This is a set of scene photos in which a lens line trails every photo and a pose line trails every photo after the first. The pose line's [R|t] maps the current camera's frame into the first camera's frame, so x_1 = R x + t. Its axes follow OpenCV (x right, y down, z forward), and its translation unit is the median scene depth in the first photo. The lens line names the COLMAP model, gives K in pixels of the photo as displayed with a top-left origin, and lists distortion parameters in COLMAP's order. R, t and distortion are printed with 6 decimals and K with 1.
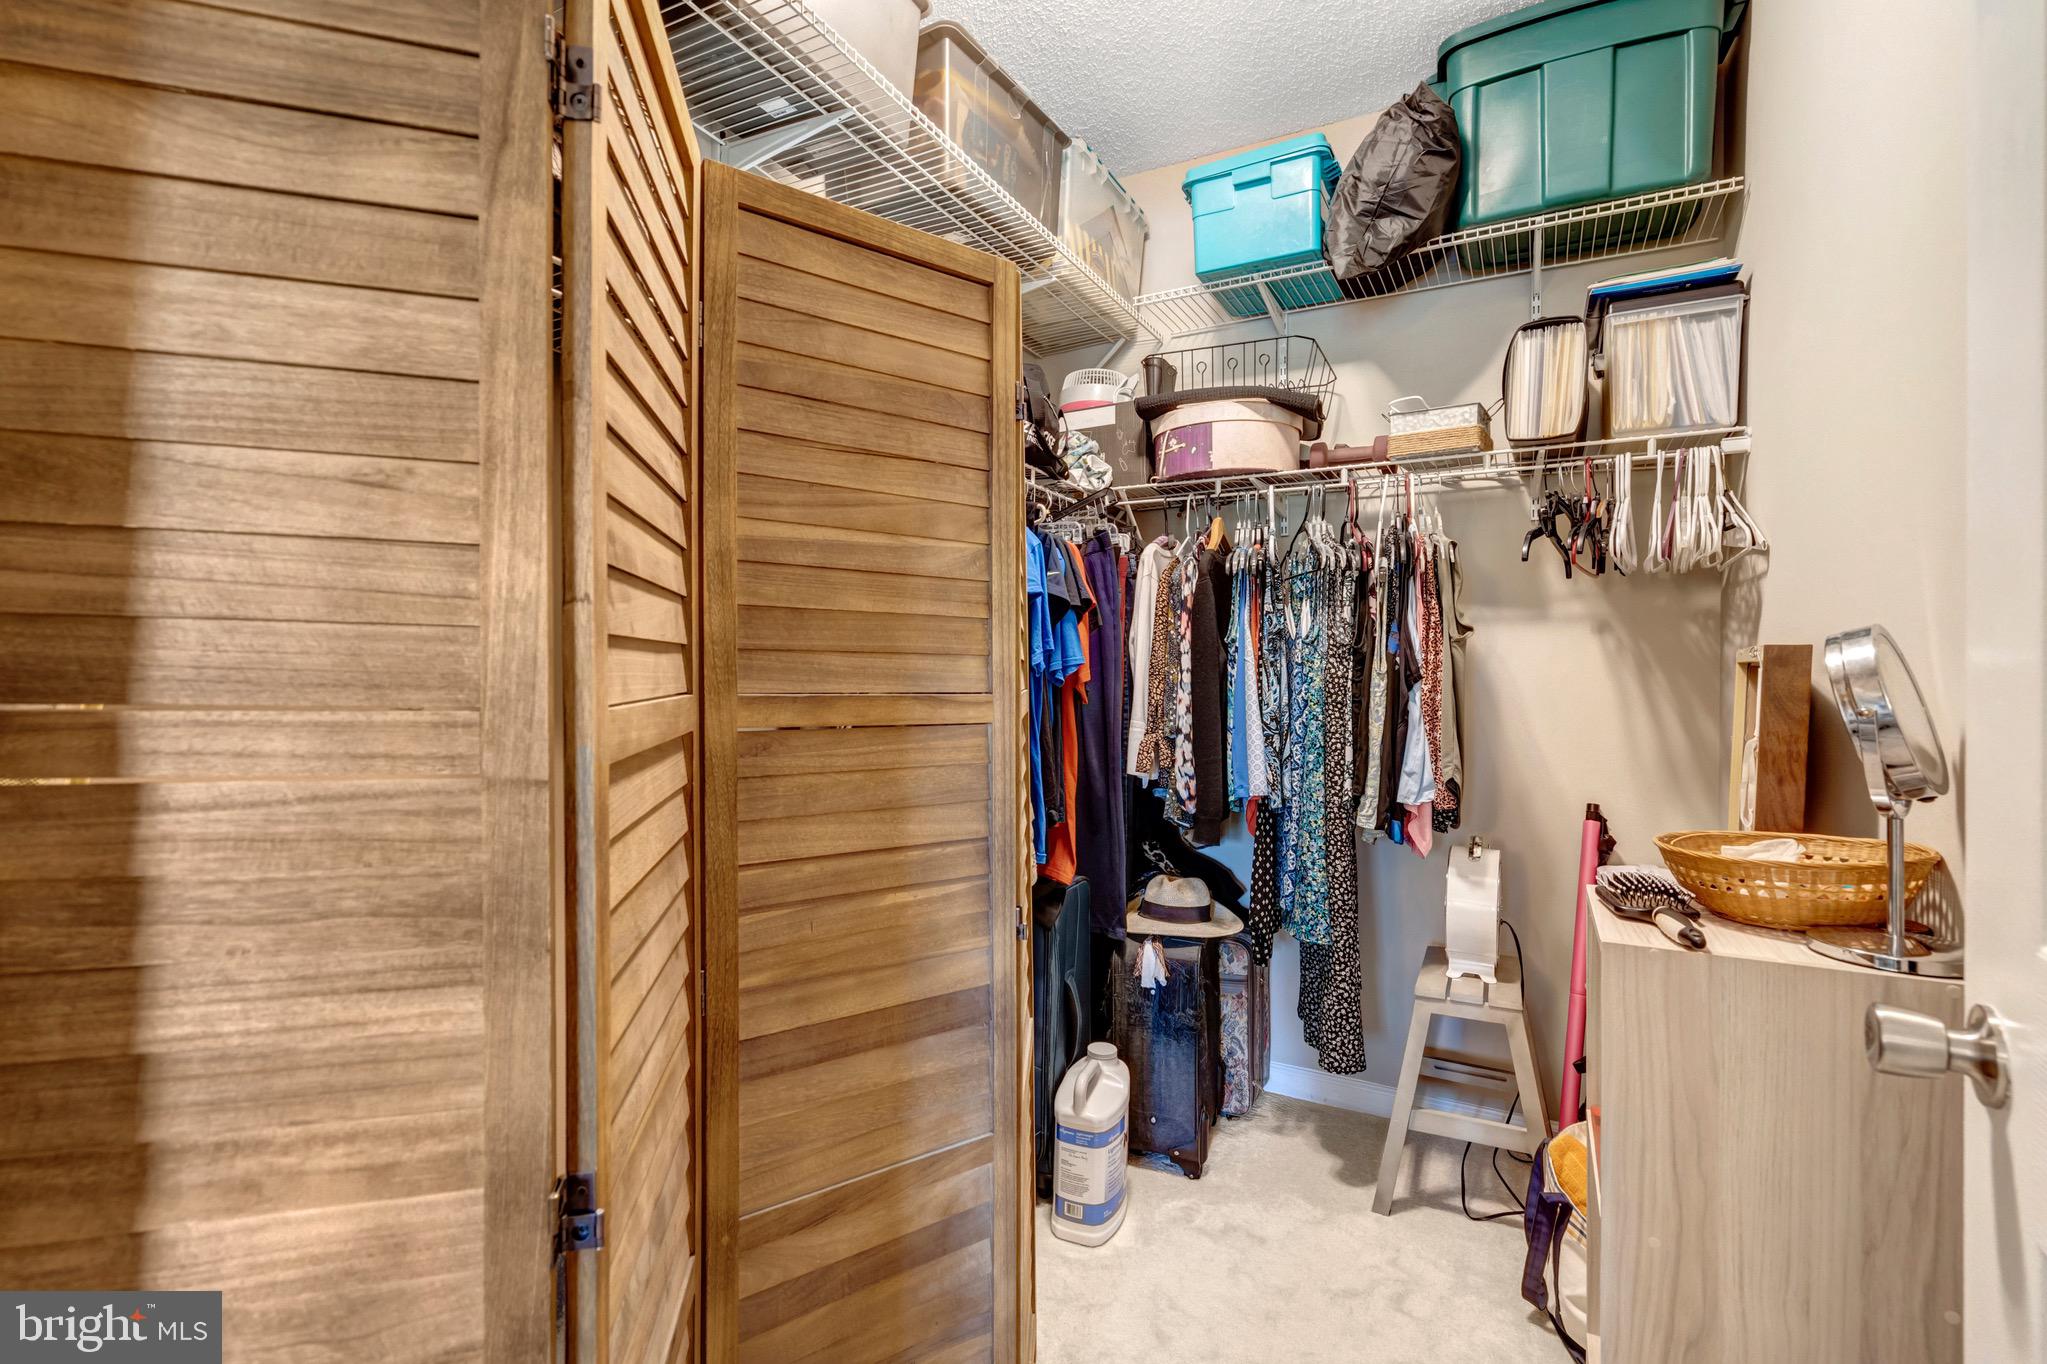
lens RADIAL K [[951.3, 0, 1004.0], [0, 951.3, 664.3], [0, 0, 1]] dist [-0.000556, 0.000054]
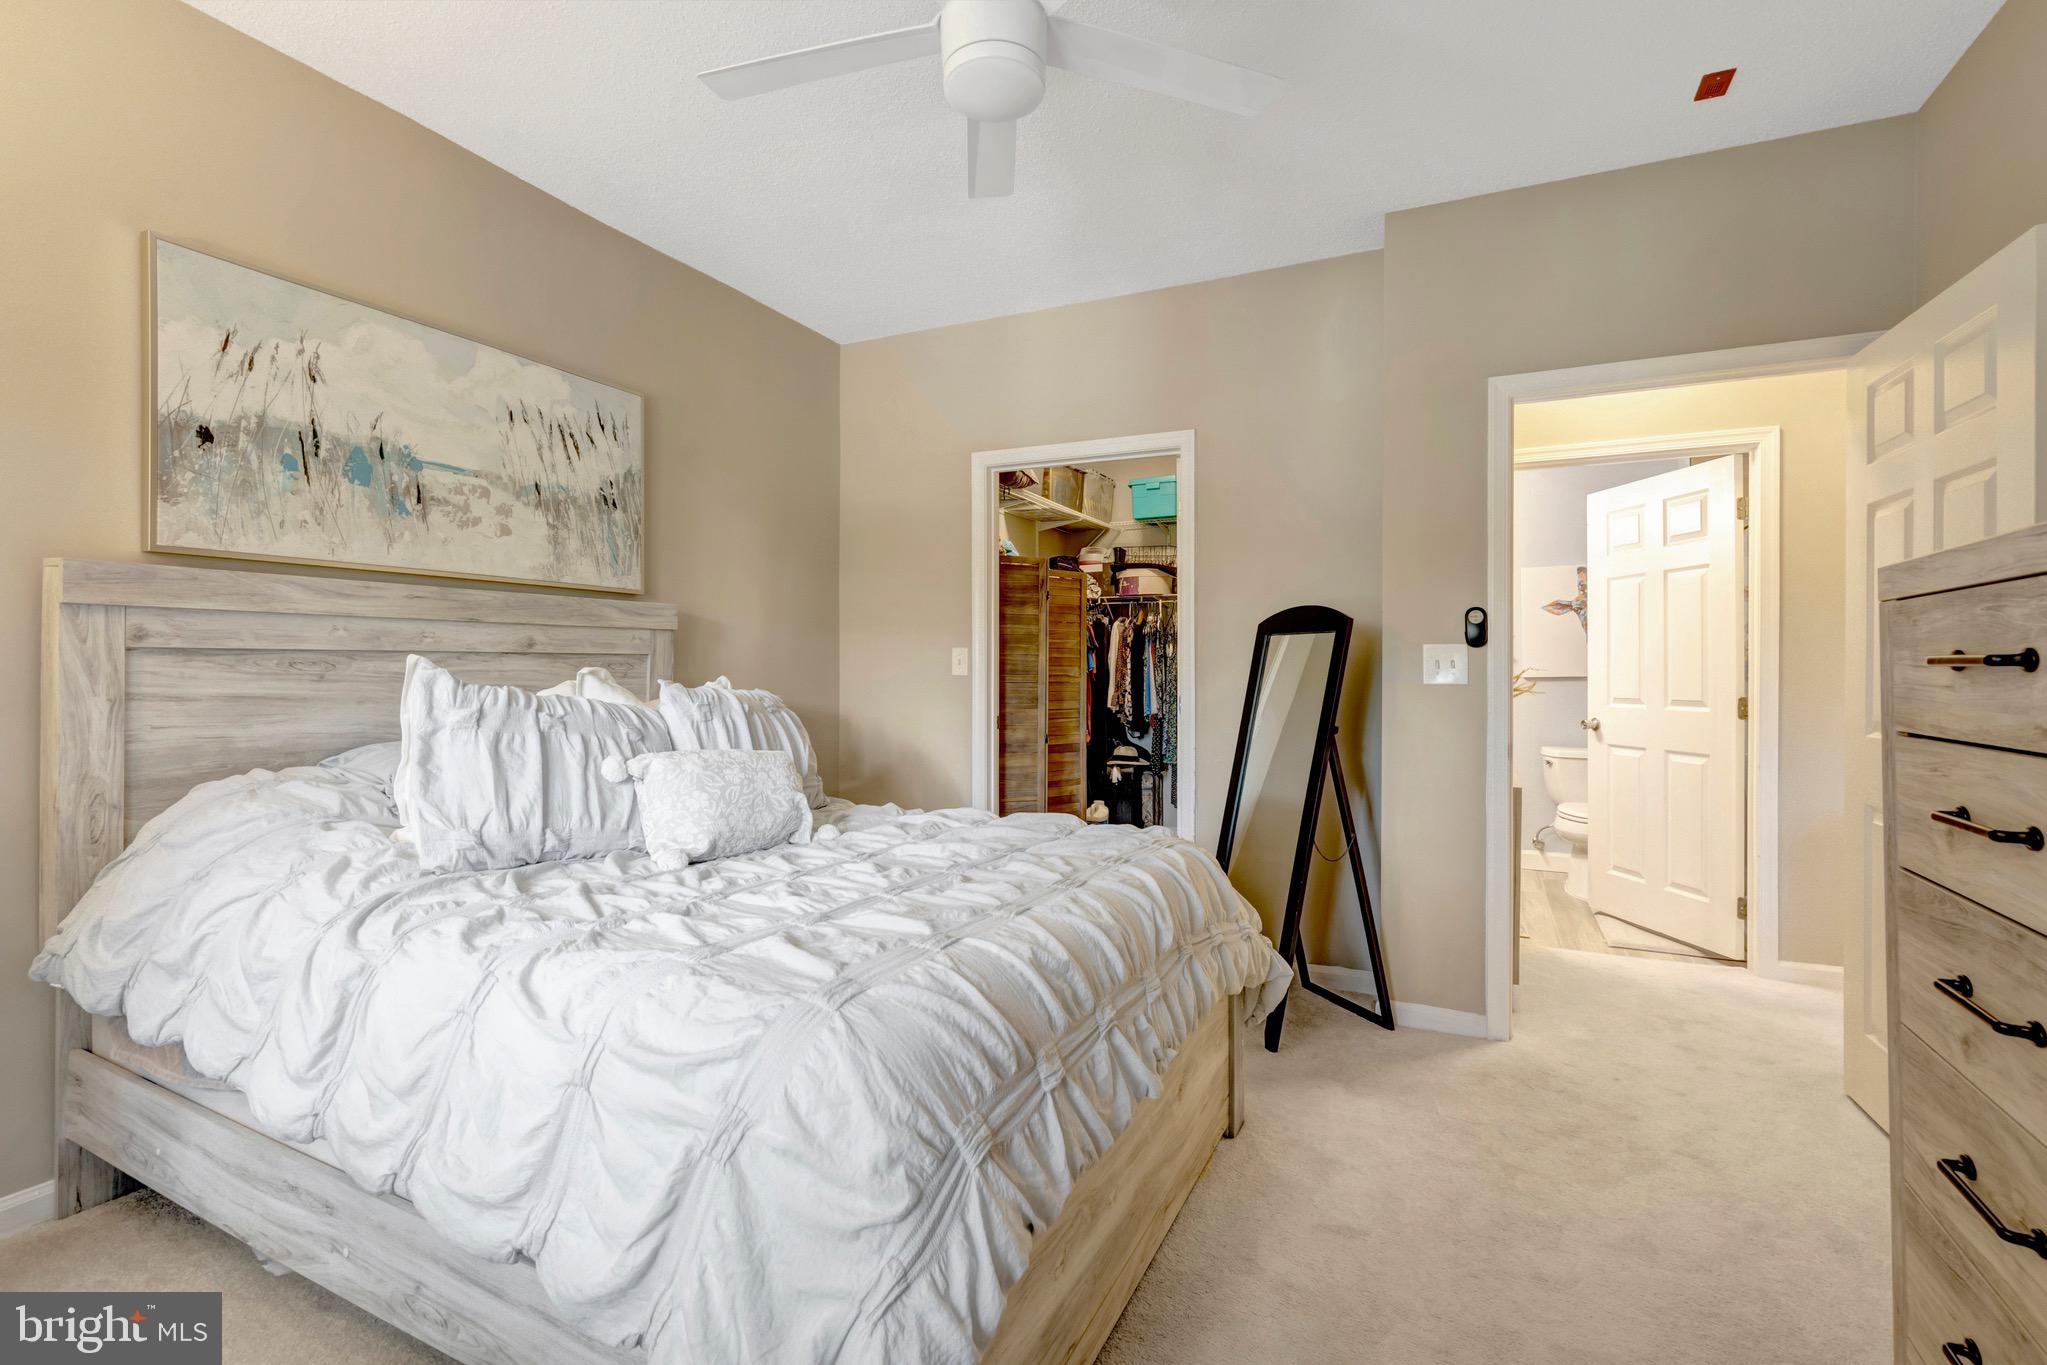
lens RADIAL K [[951.3, 0, 1004.0], [0, 951.3, 664.8], [0, 0, 1]] dist [-0.000556, 0.000054]
pose [[0.999051, 0.002798, 0.043476, -0.280258], [-0.003102, 0.999971, 0.006927, -0.022174], [-0.043455, -0.007055, 0.999030, -1.678666]]
